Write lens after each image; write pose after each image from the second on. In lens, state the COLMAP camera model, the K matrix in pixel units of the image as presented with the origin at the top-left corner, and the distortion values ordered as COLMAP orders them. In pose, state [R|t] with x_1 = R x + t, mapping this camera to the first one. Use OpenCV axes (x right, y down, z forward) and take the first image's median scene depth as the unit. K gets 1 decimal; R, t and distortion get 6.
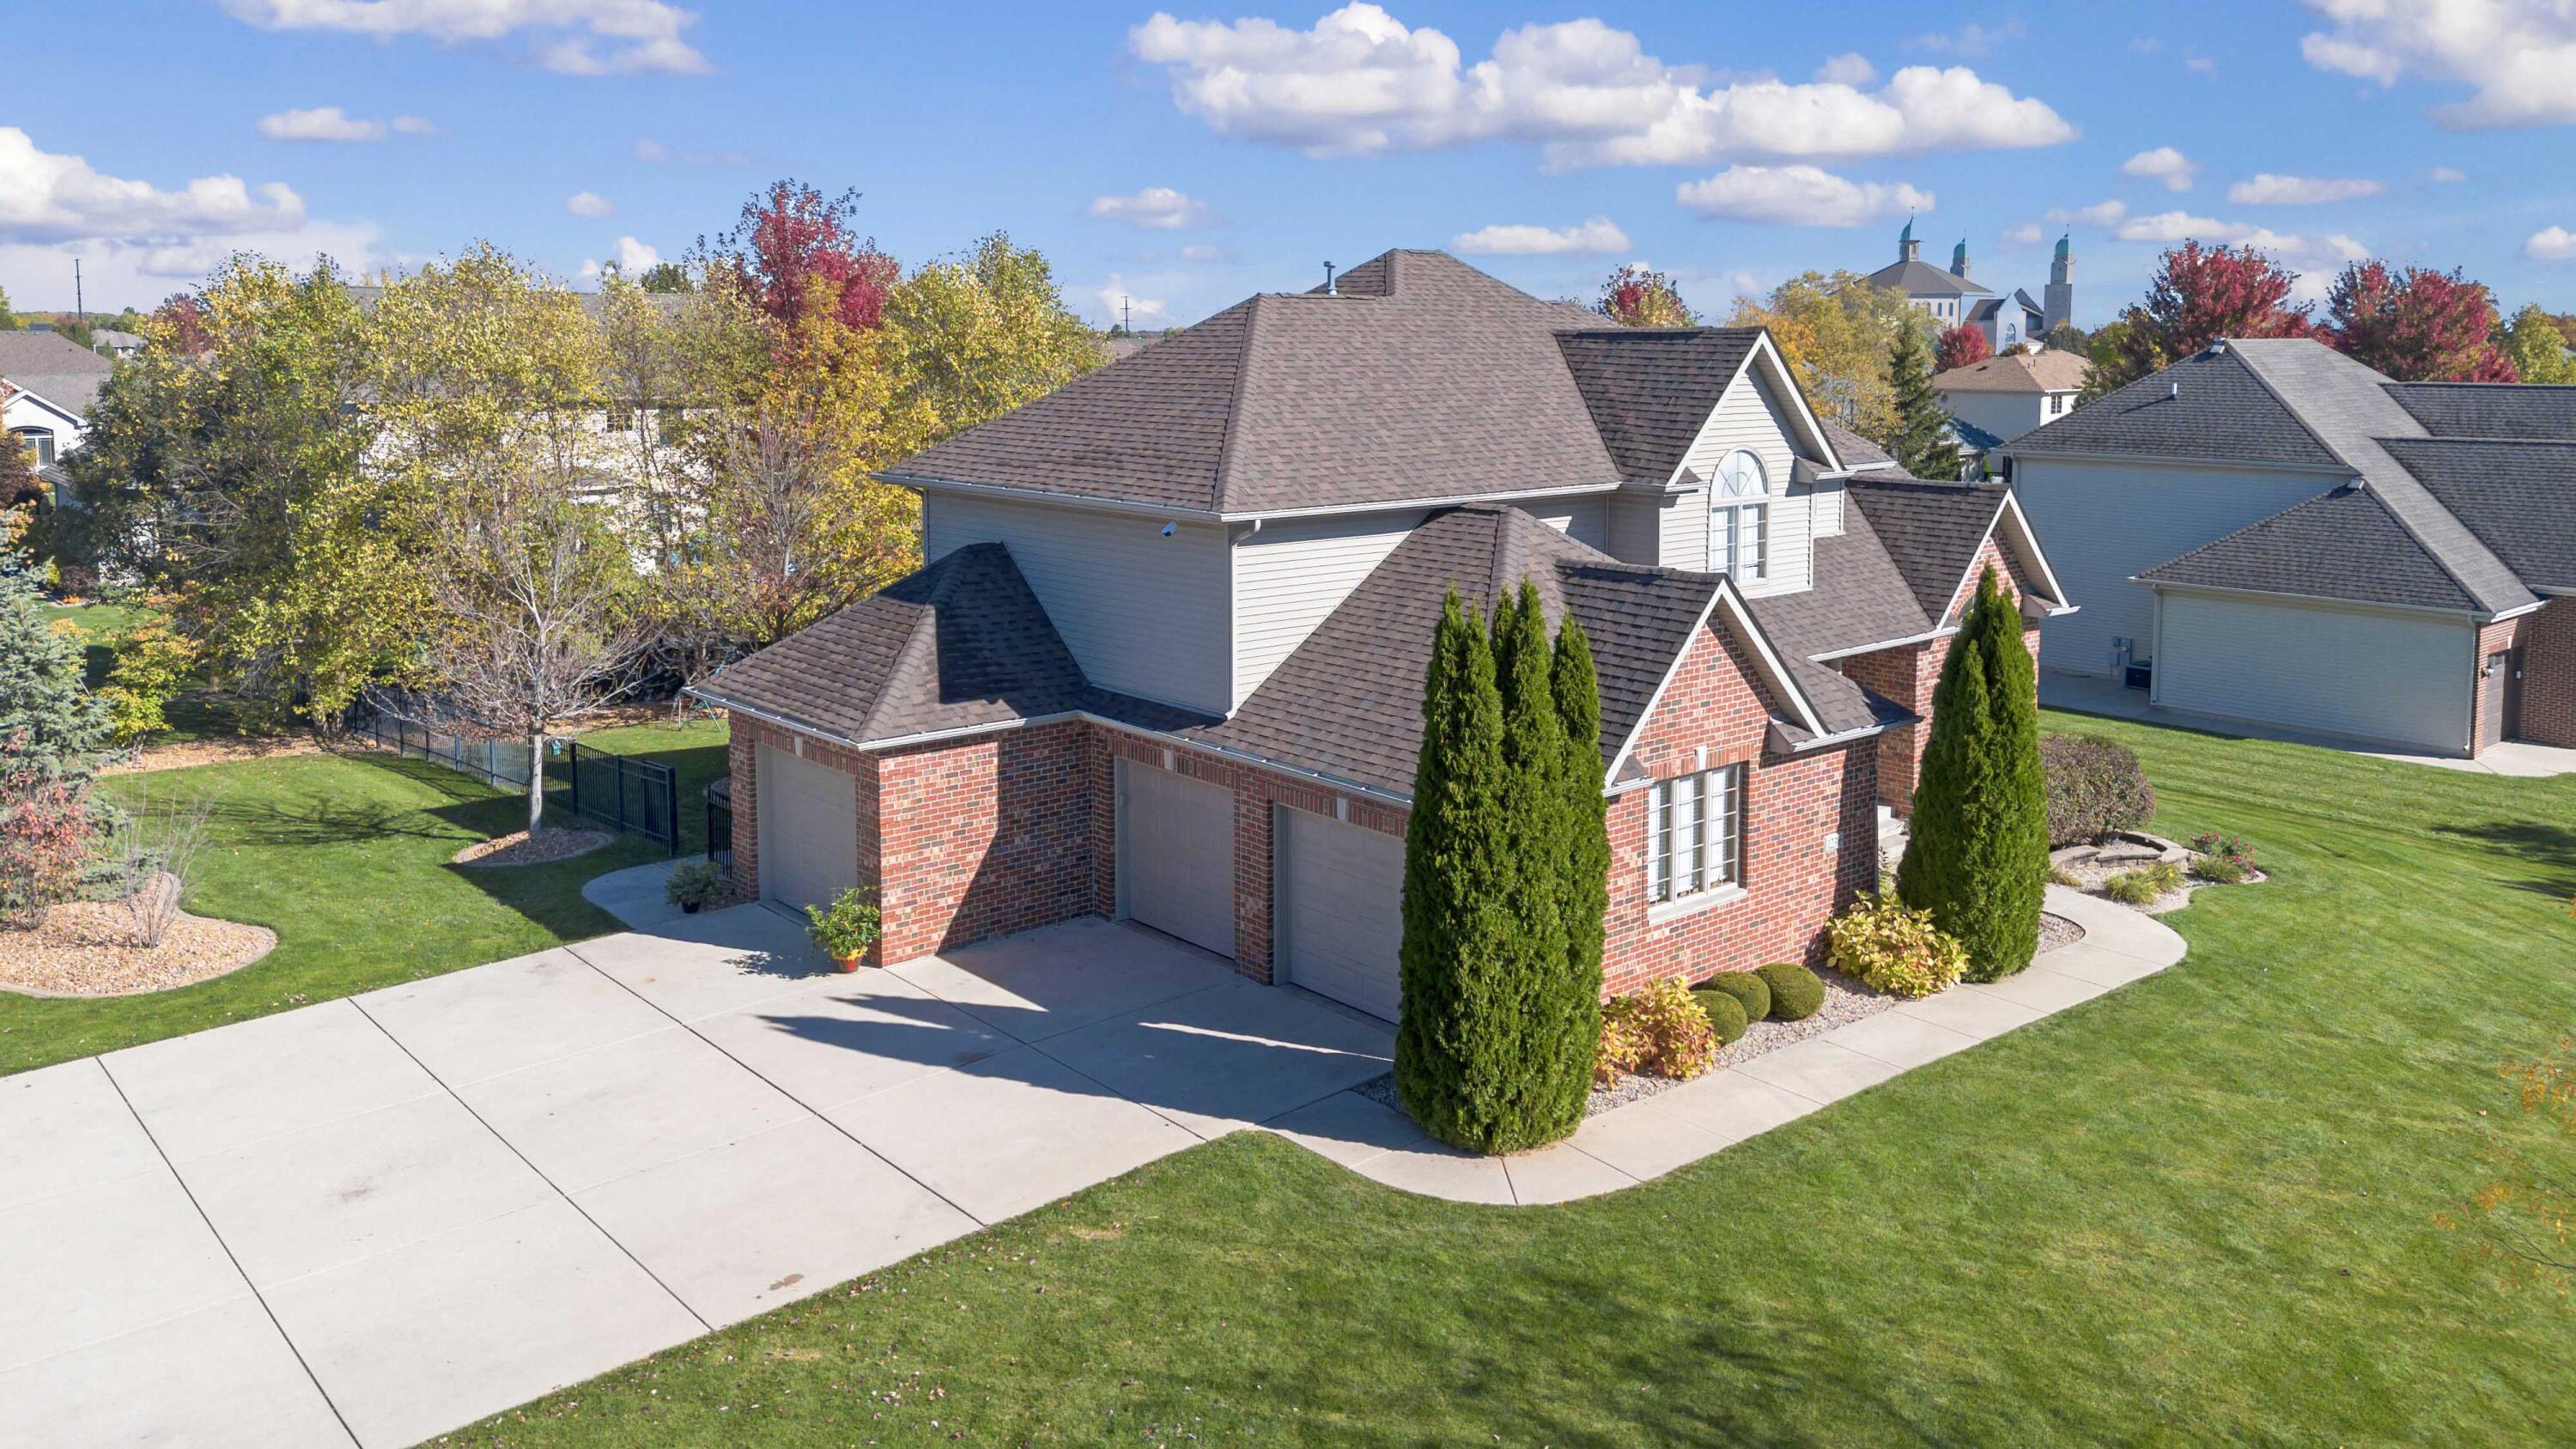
lens RADIAL K [[1893.9, 0, 1282.2], [0, 1893.9, 545.4], [0, 0, 1]] dist [0.058051, -0.037411]
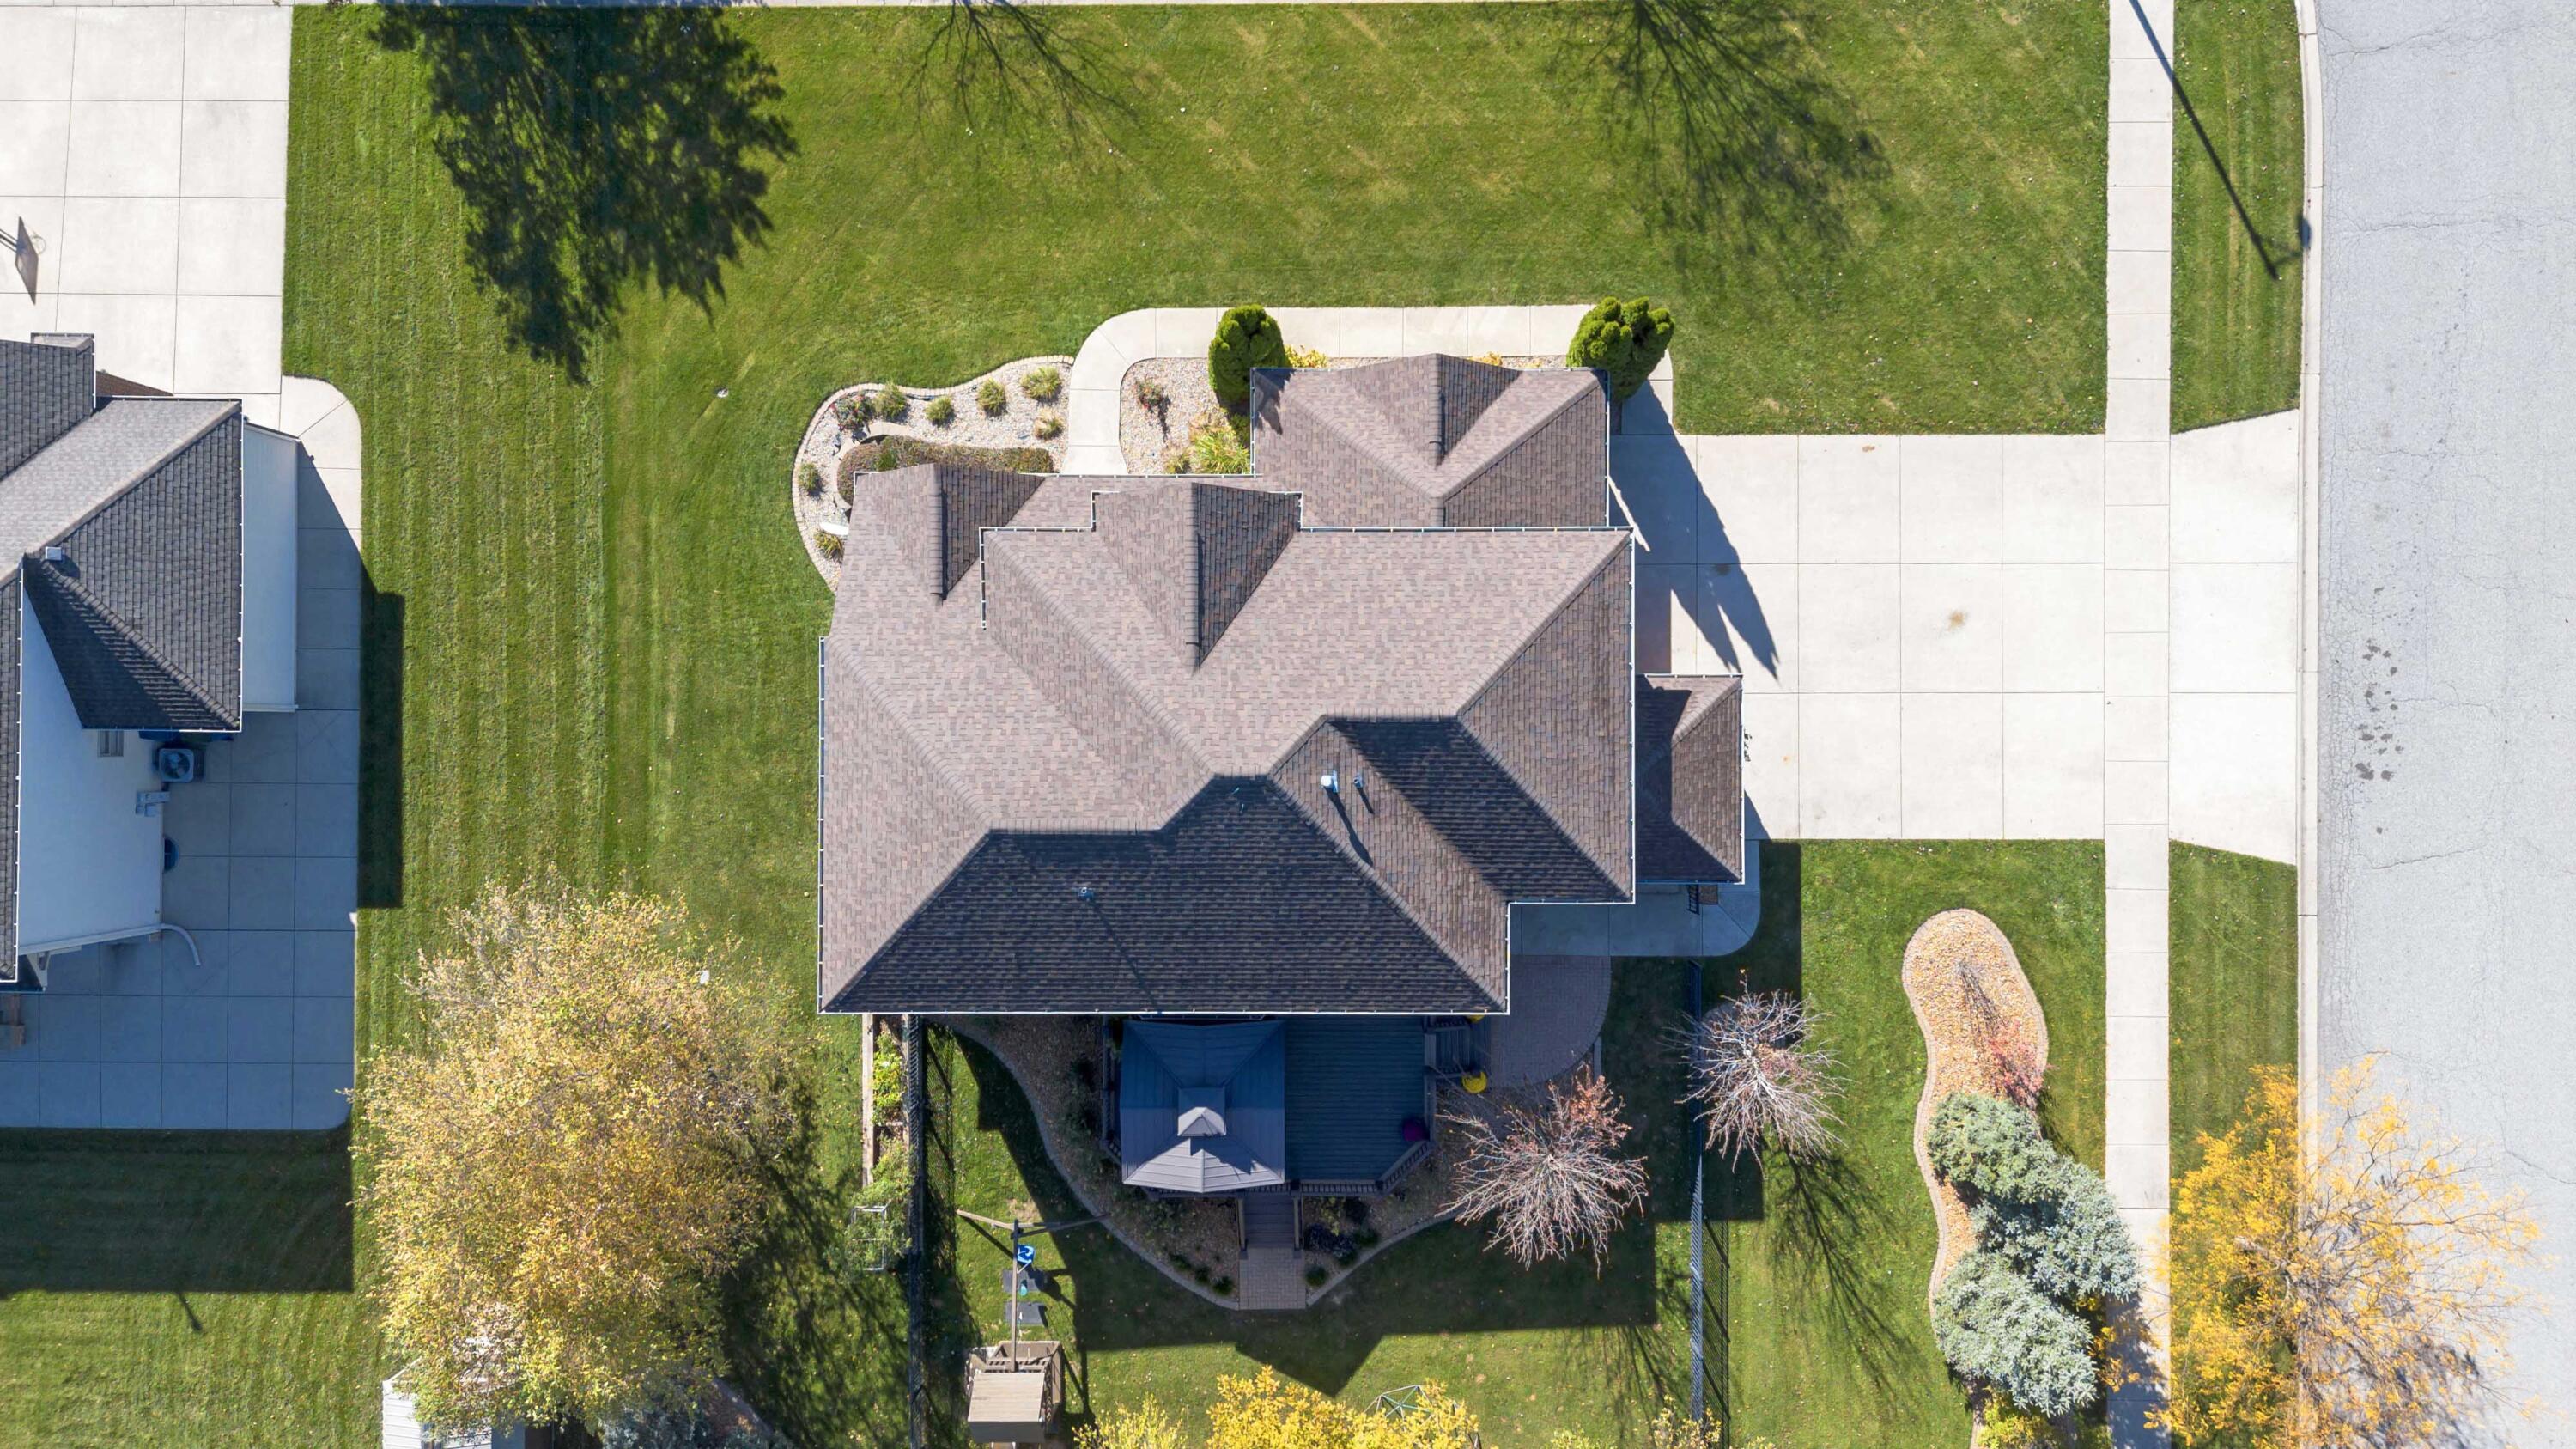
lens RADIAL K [[1870.1, 0, 1288.0], [0, 1870.1, 724.5], [0, 0, 1]] dist [0.045754, -0.004903]
pose [[-0.753108, -0.657897, 0.000528, 0.091821], [0.075201, -0.085287, 0.993514, -1.793486], [-0.653585, 0.748263, 0.113705, 1.090765]]
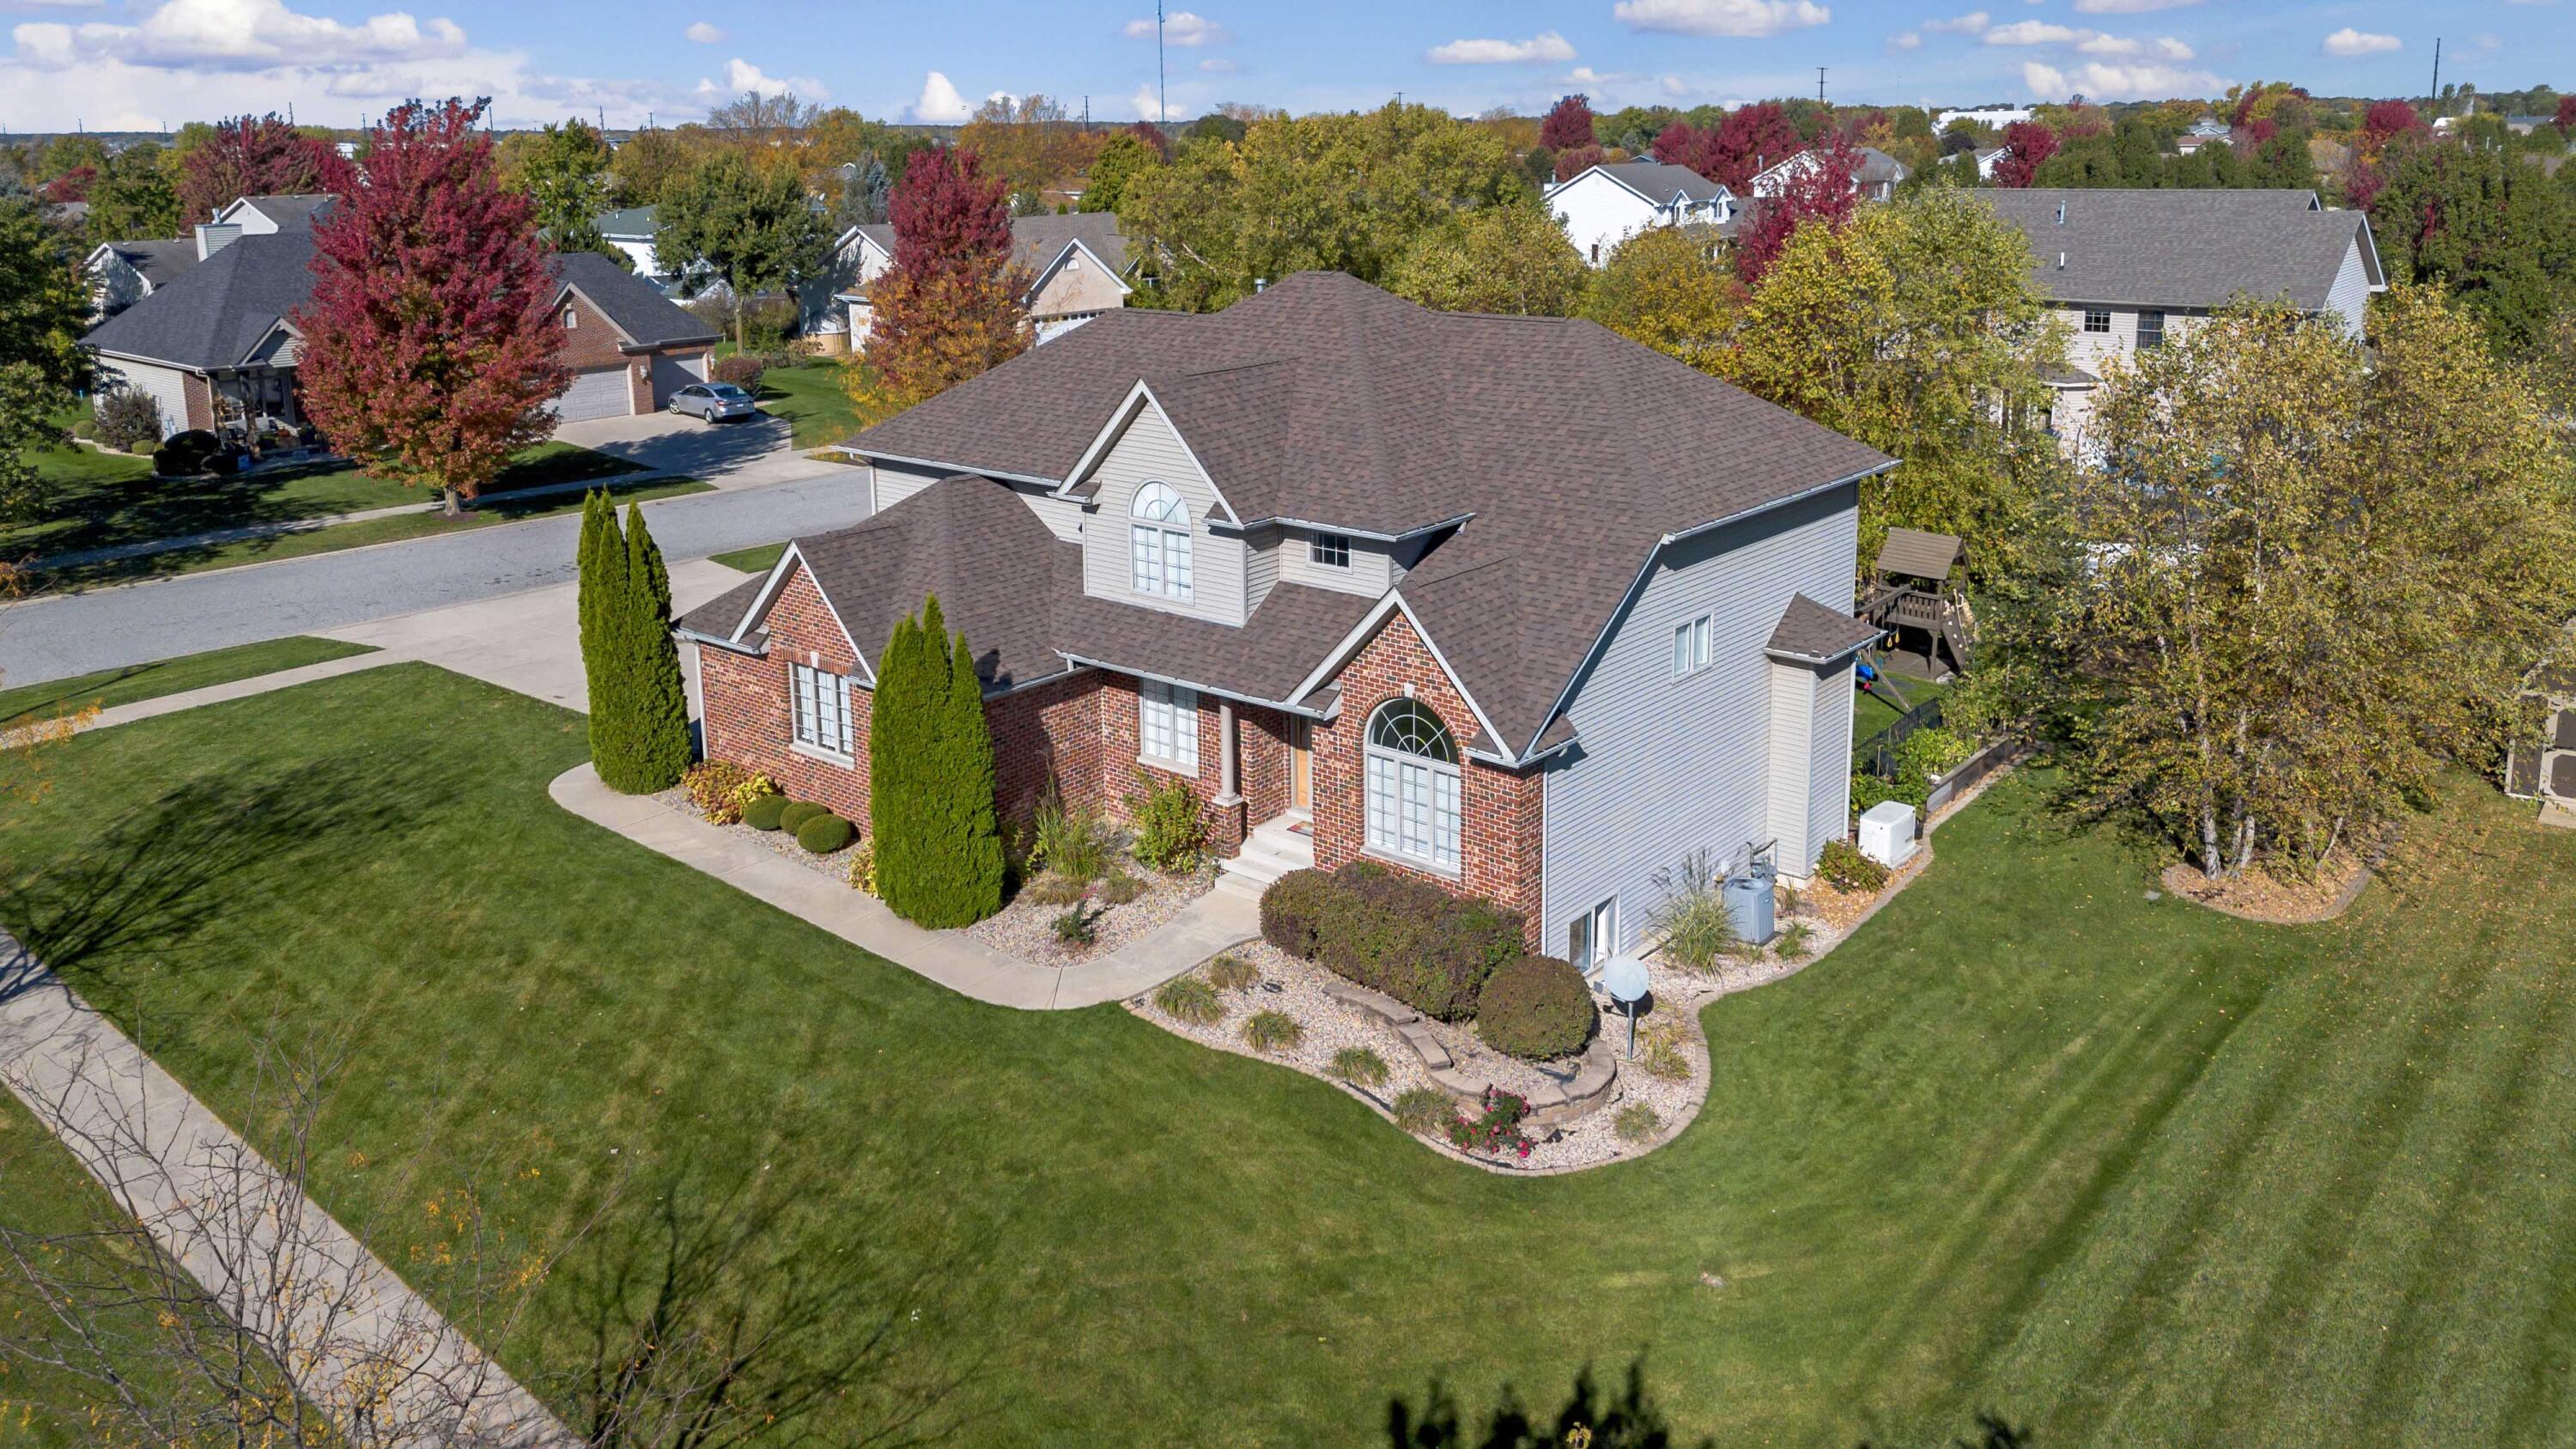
lens RADIAL K [[1893.9, 0, 1282.2], [0, 1893.9, 545.4], [0, 0, 1]] dist [0.058051, -0.037411]
pose [[0.139583, 0.209277, -0.967843, 1.617986], [-0.092845, 0.975871, 0.197623, -0.289311], [0.985848, 0.062275, 0.155645, 1.072043]]
